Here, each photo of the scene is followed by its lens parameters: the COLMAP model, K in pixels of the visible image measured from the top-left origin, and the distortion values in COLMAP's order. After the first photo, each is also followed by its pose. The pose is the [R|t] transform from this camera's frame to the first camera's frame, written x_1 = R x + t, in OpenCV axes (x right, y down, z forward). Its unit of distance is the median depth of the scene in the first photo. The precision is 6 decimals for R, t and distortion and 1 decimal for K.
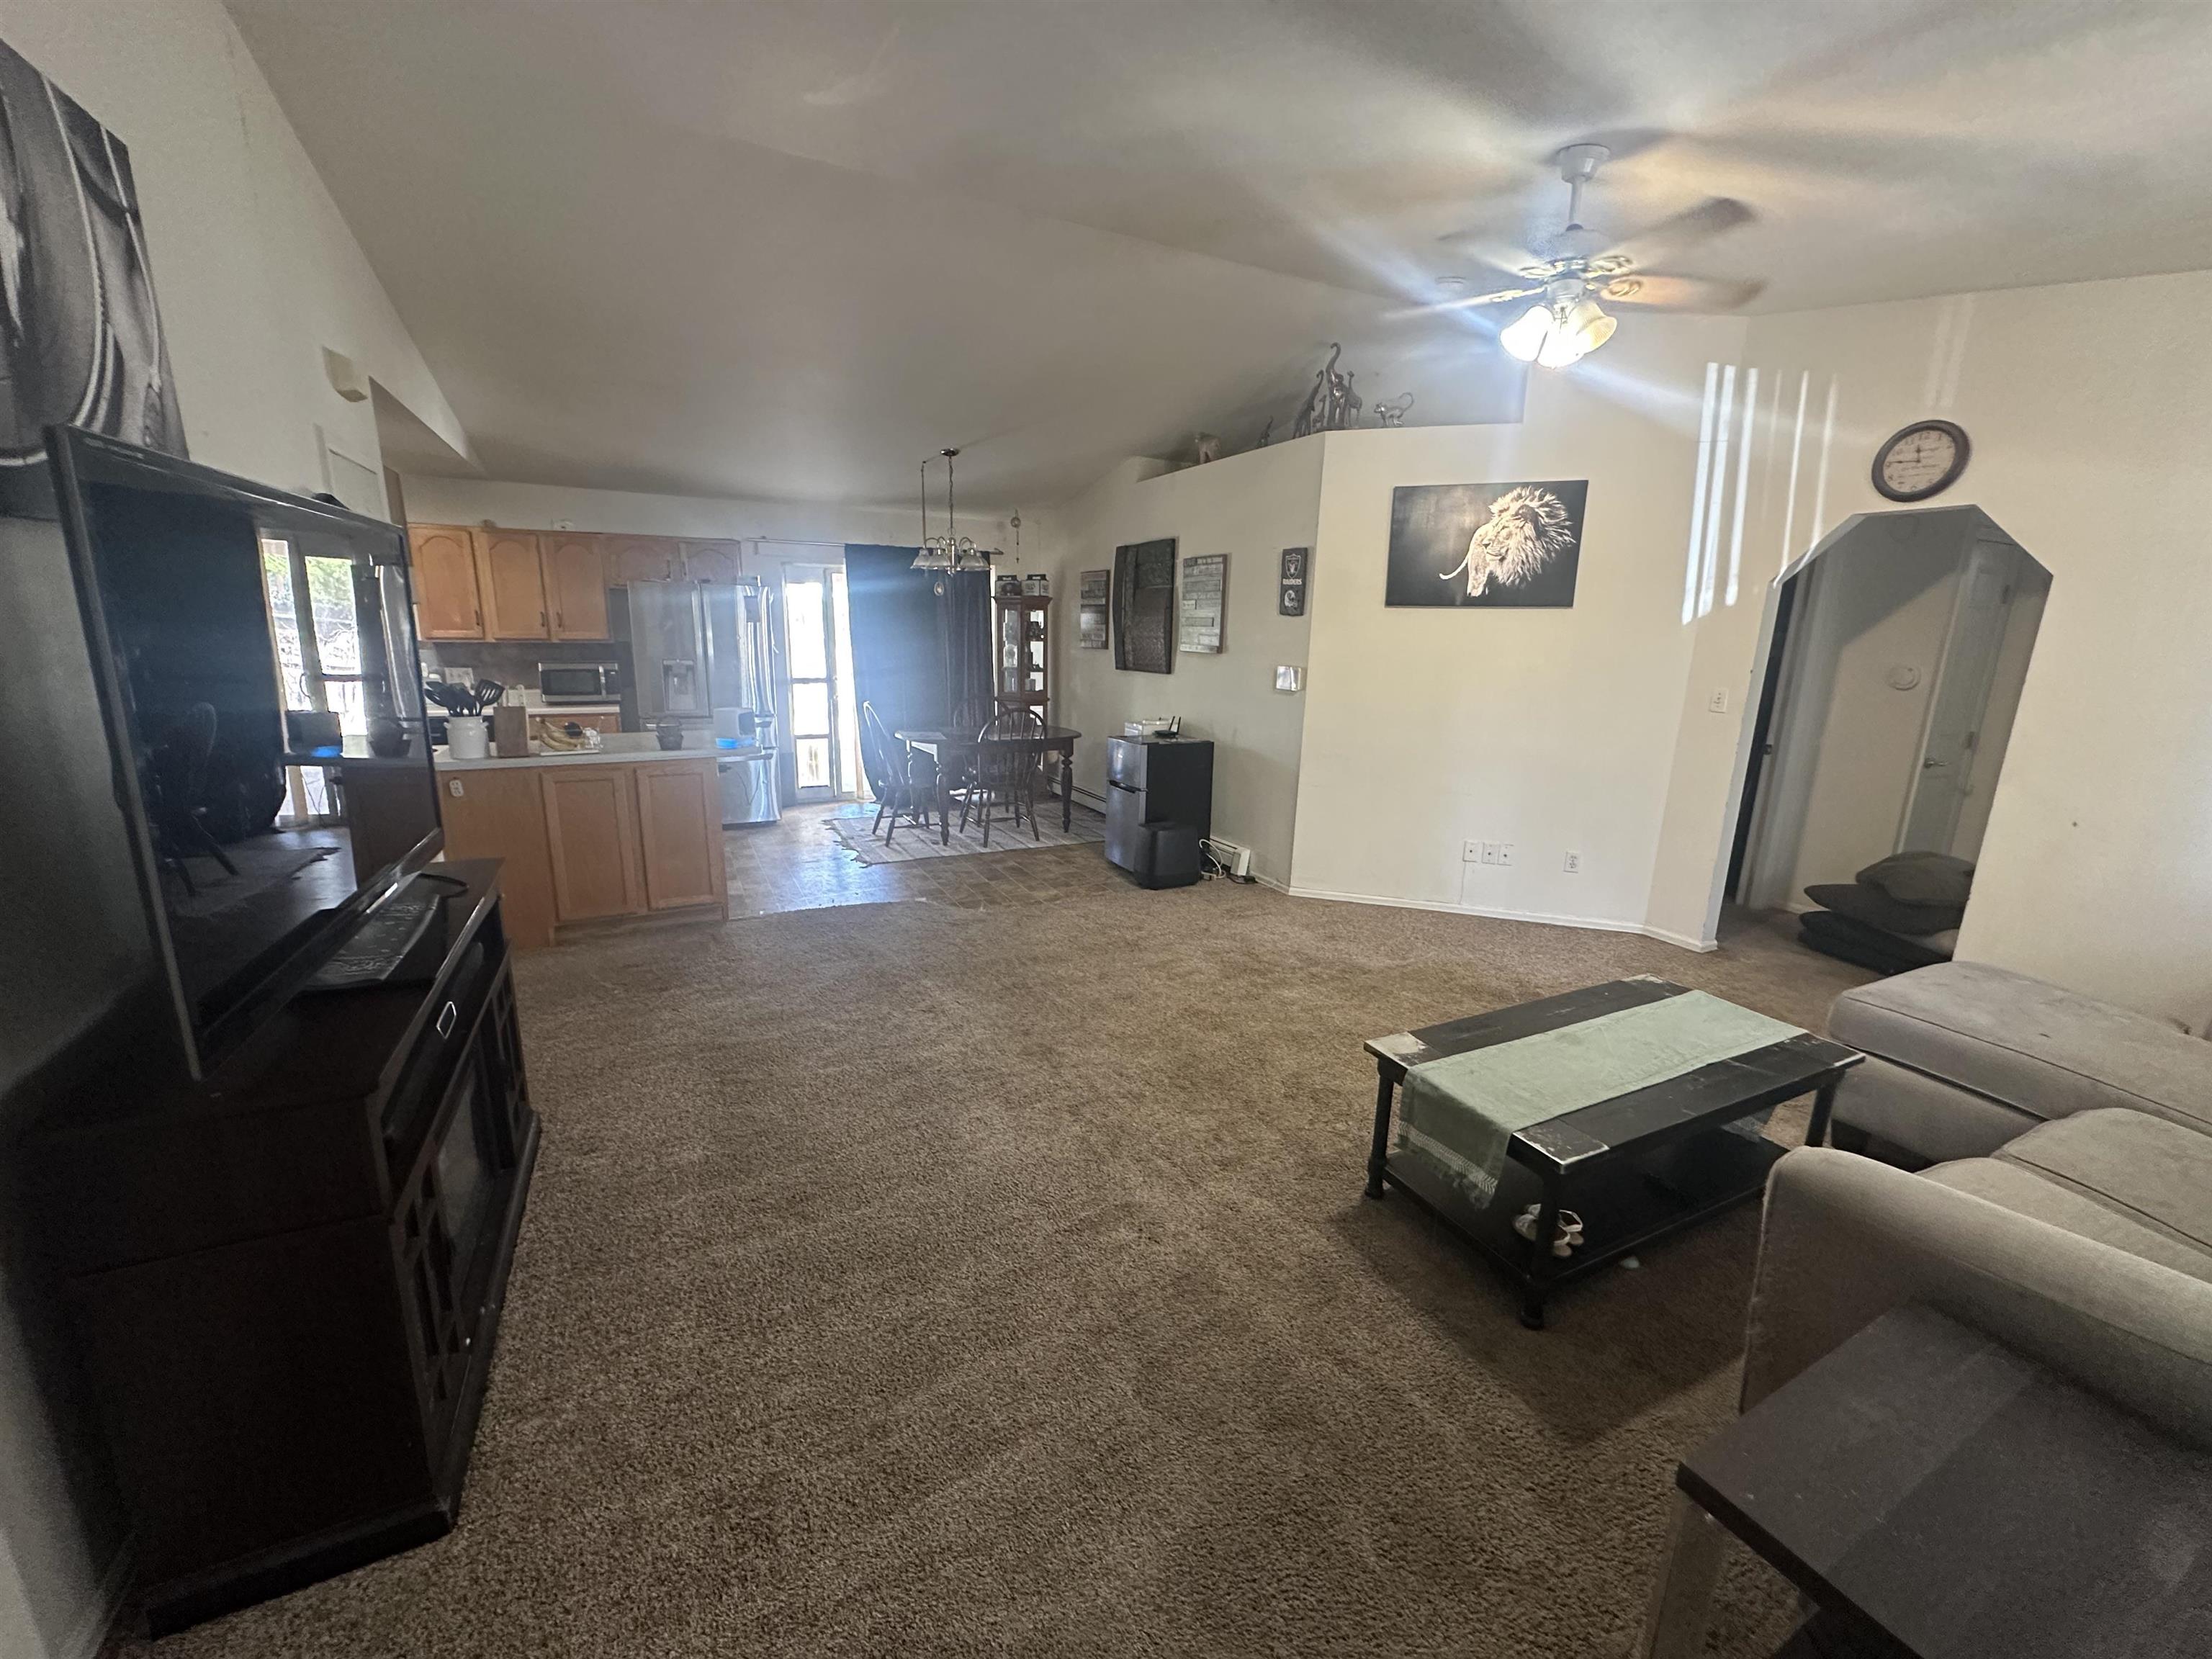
lens RADIAL K [[888.9, 0, 1106.0], [0, 888.9, 829.5], [0, 0, 1]] dist [-0.001153, -0.000004]
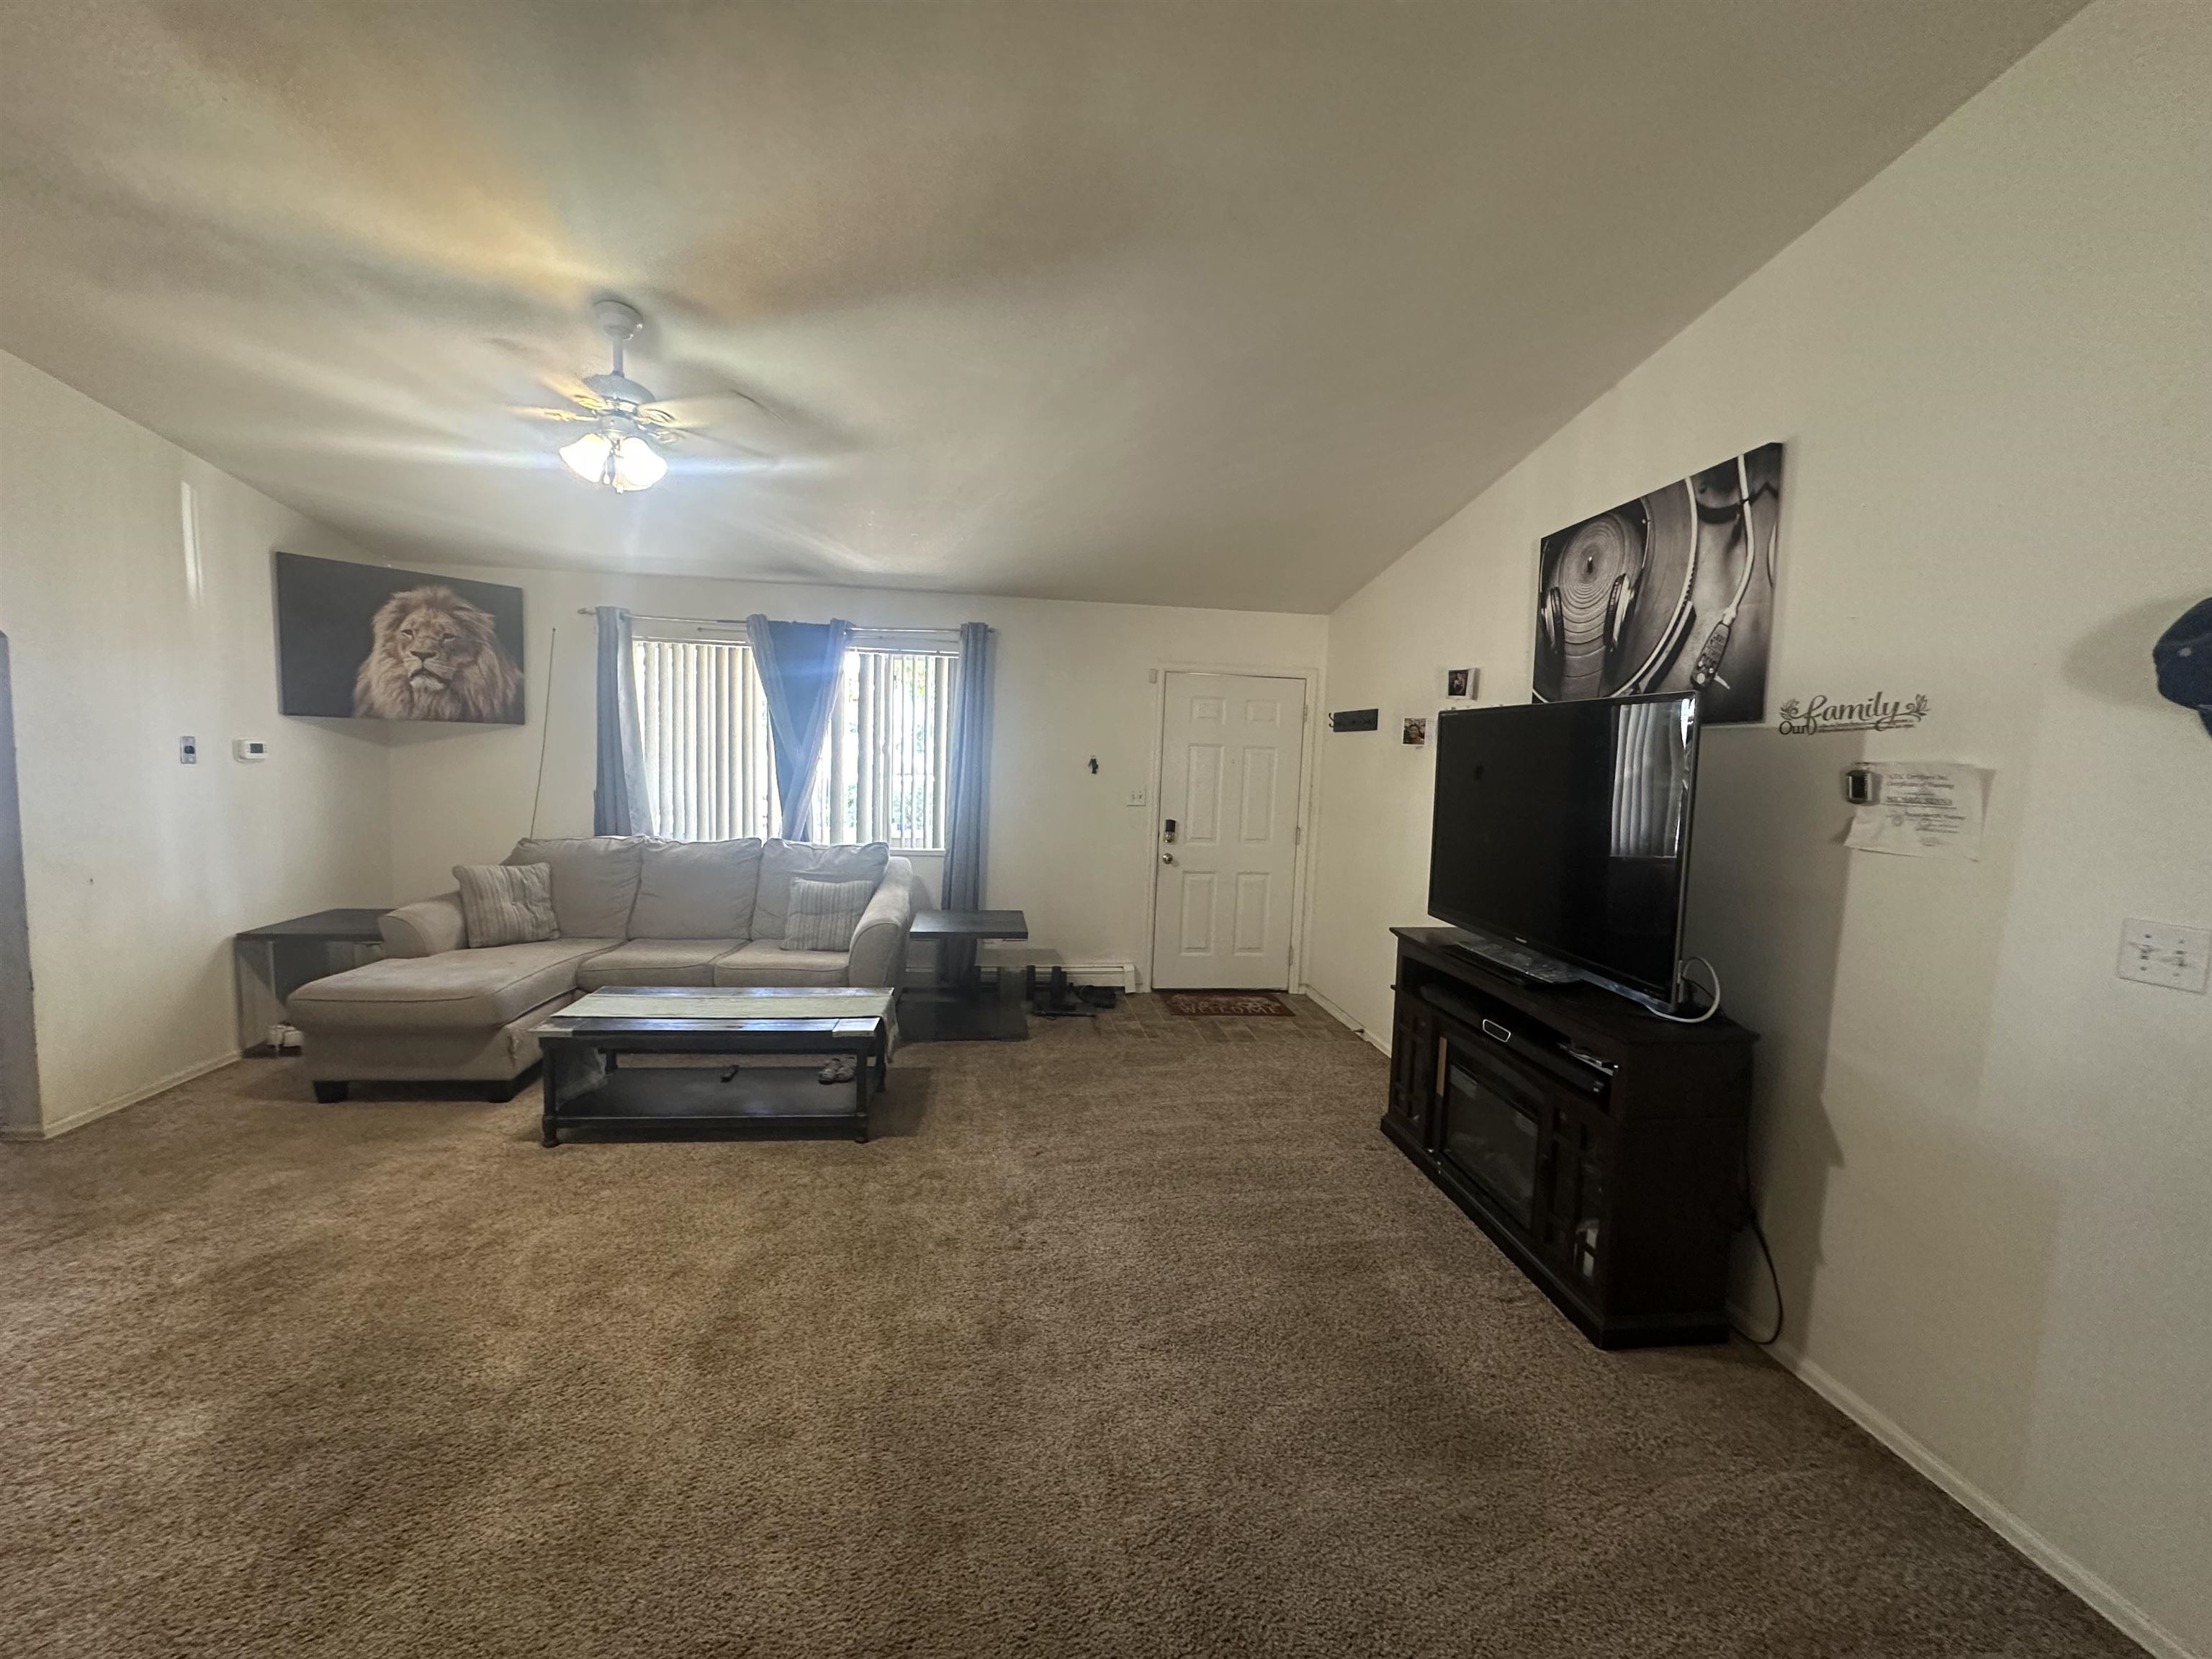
lens RADIAL K [[888.9, 0, 1106.0], [0, 888.9, 829.5], [0, 0, 1]] dist [-0.001153, -0.000004]
pose [[-0.942171, -0.084025, 0.324429, -0.413988], [0.020686, 0.951633, 0.306540, -0.415705], [-0.334494, 0.295524, -0.894863, 1.768091]]
